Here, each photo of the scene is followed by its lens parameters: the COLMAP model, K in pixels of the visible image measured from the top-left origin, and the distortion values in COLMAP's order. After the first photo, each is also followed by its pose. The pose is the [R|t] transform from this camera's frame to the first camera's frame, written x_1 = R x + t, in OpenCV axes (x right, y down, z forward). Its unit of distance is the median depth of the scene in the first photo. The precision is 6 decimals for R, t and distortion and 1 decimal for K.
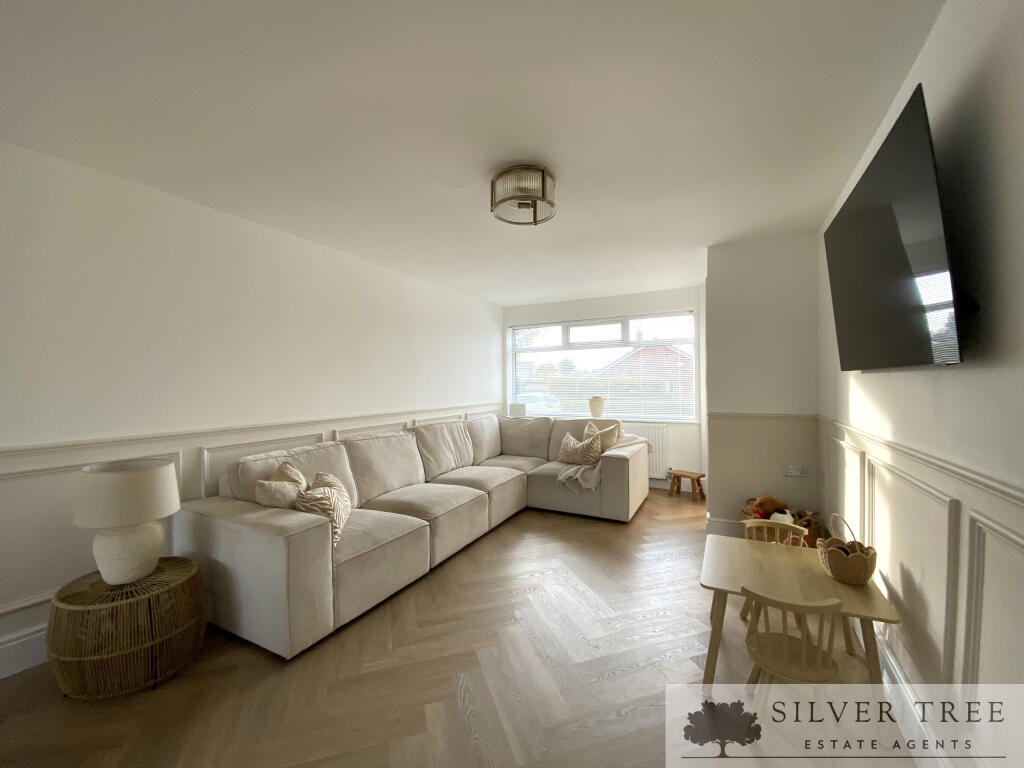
lens RADIAL K [[409.4, 0, 525.1], [0, 409.4, 383.6], [0, 0, 1]] dist [0.042770, -0.026740]
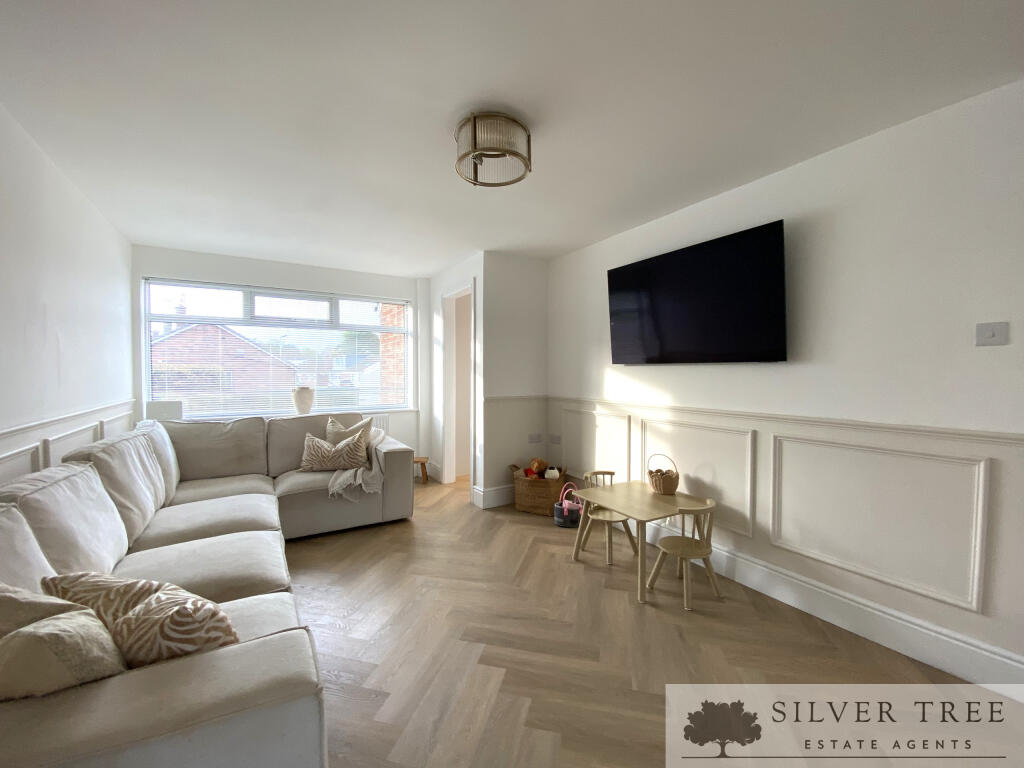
lens RADIAL K [[409.4, 0, 525.1], [0, 409.4, 383.6], [0, 0, 1]] dist [0.042770, -0.026740]
pose [[0.544368, -0.009793, 0.838789, -0.379135], [-0.008105, 0.999824, 0.016933, 0.009760], [-0.838807, -0.016016, 0.544193, 0.257474]]
